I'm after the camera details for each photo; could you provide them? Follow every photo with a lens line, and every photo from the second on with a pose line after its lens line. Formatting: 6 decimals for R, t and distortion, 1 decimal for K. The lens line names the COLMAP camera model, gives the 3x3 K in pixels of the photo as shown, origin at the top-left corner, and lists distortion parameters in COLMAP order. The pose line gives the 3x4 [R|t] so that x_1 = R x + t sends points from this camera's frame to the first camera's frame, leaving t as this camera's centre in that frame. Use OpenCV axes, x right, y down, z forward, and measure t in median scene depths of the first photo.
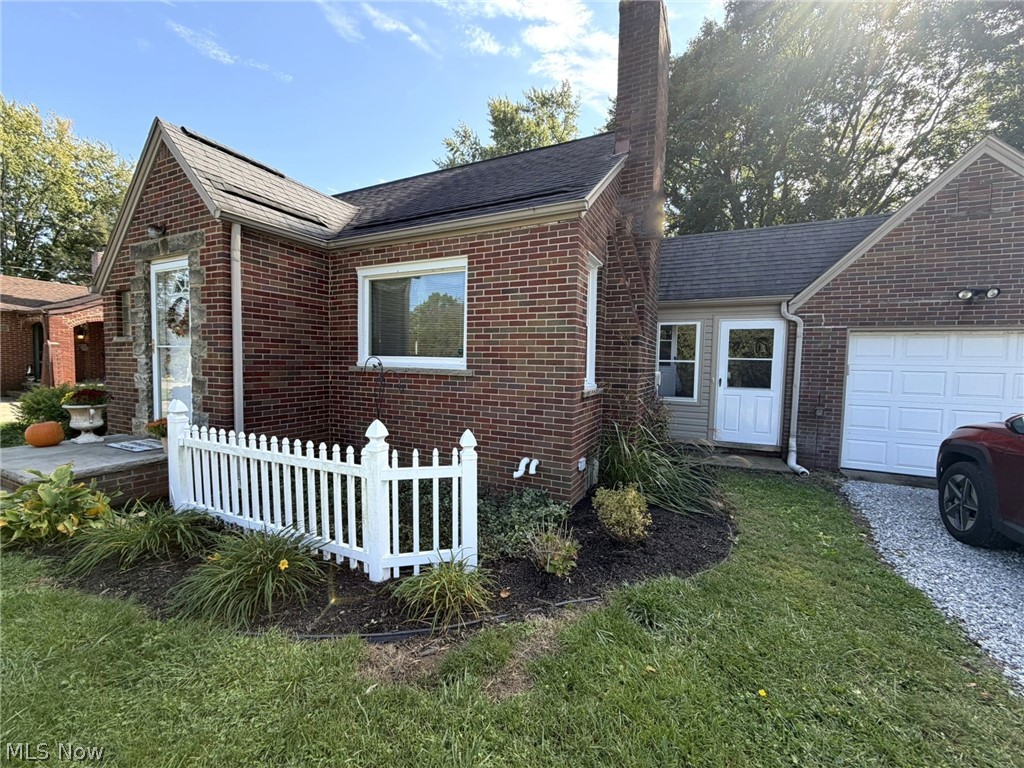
lens RADIAL K [[414.3, 0, 514.6], [0, 414.3, 388.2], [0, 0, 1]] dist [-0.012035, -0.000155]
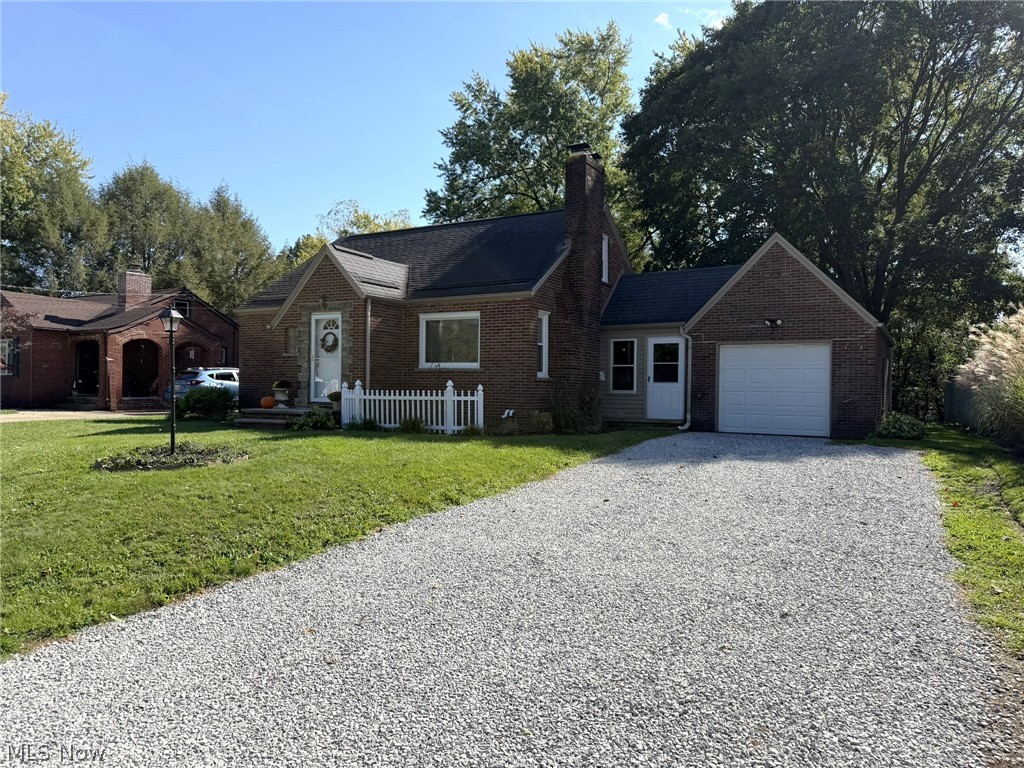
lens RADIAL K [[714.9, 0, 510.5], [0, 714.9, 384.9], [0, 0, 1]] dist [0.031242, -0.008901]
pose [[0.997070, -0.008884, -0.075972, 0.258258], [0.003711, 0.997680, -0.067973, 0.238903], [0.076400, 0.067492, 0.994790, -2.124927]]
